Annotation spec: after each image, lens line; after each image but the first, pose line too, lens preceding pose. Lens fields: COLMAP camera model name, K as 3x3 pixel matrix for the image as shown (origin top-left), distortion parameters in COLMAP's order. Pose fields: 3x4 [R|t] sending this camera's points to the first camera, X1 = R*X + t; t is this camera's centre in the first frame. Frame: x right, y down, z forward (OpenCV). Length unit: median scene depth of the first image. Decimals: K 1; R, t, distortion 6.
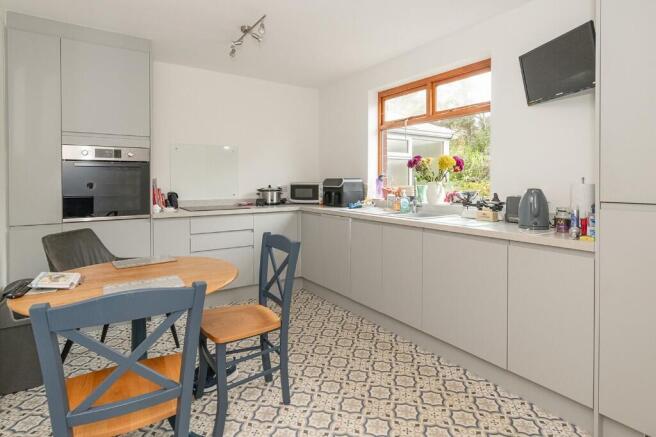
lens RADIAL K [[335.0, 0, 328.0], [0, 335.0, 218.5], [0, 0, 1]] dist [-0.000308, -0.000332]
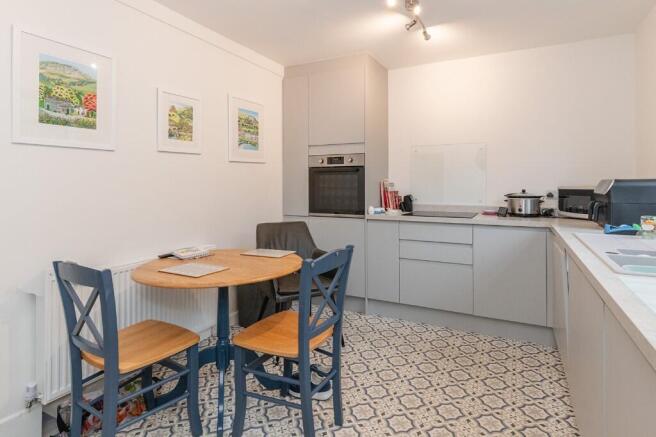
lens RADIAL K [[335.0, 0, 328.0], [0, 335.0, 218.5], [0, 0, 1]] dist [-0.000308, -0.000332]
pose [[0.510221, 0.086043, -0.855729, 0.247158], [-0.097306, 0.994369, 0.041965, -0.026973], [0.854521, 0.061856, 0.515720, 0.269589]]
